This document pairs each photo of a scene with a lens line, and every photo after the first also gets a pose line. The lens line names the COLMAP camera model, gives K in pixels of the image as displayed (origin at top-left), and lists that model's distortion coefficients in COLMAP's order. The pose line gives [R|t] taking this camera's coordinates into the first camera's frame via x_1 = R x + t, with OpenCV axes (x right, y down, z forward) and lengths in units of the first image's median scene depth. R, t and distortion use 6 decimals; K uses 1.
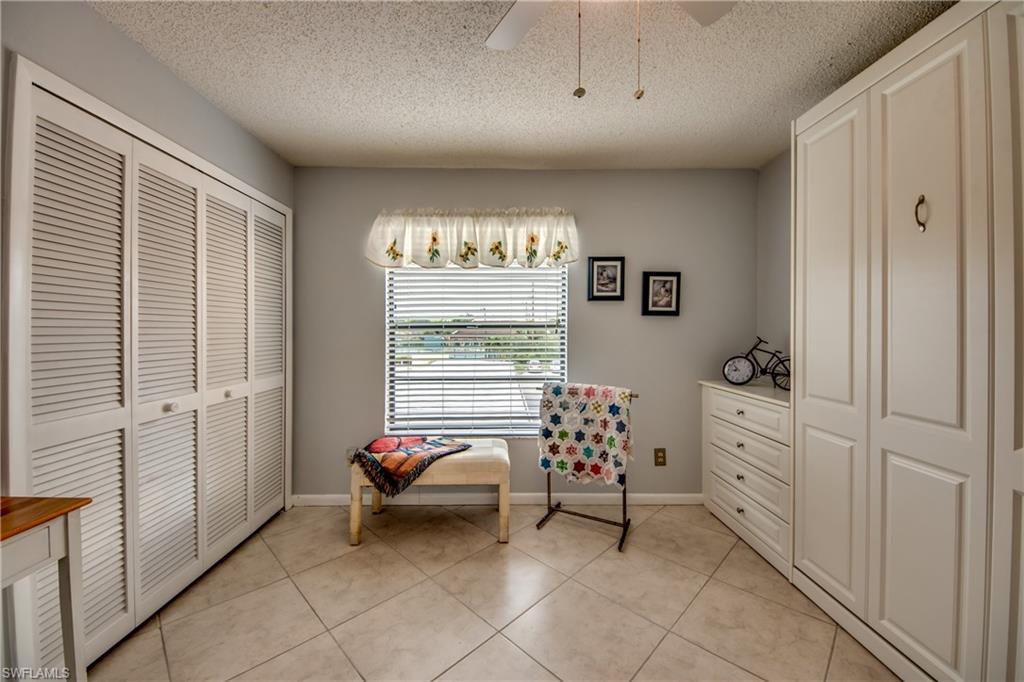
lens RADIAL K [[390.8, 0, 499.9], [0, 390.8, 331.4], [0, 0, 1]] dist [0.035200, -0.021510]
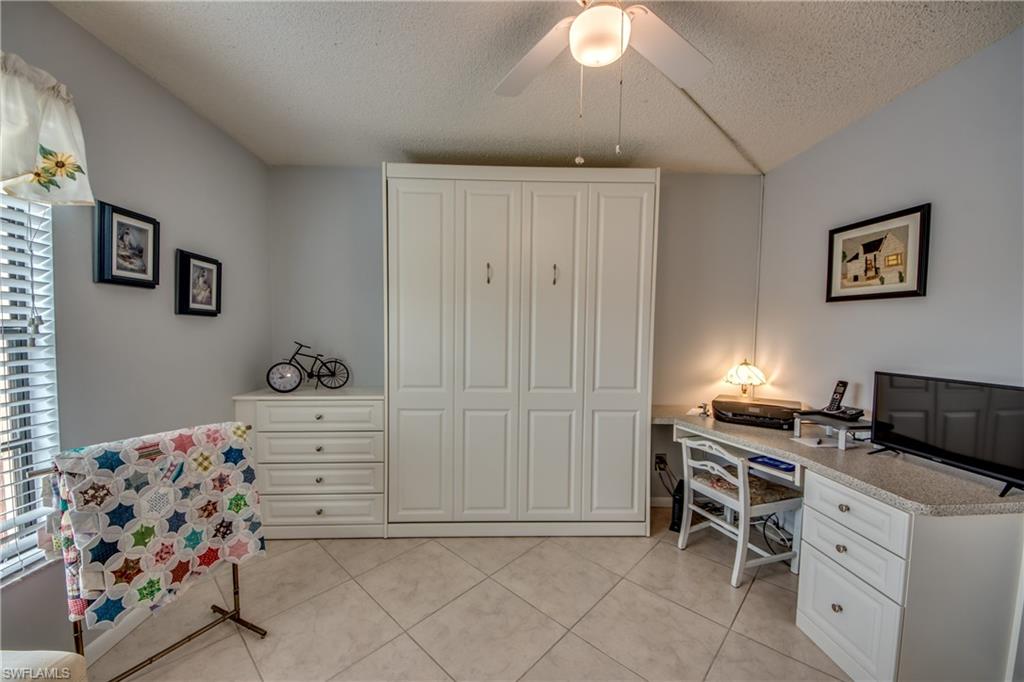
lens RADIAL K [[381.3, 0, 514.2], [0, 381.3, 348.4], [0, 0, 1]] dist [0.000114, -0.013496]
pose [[-0.062038, -0.045015, 0.997058, -0.370440], [-0.006374, 0.998980, 0.044706, -0.017205], [-0.998053, -0.003581, -0.062262, 0.534717]]
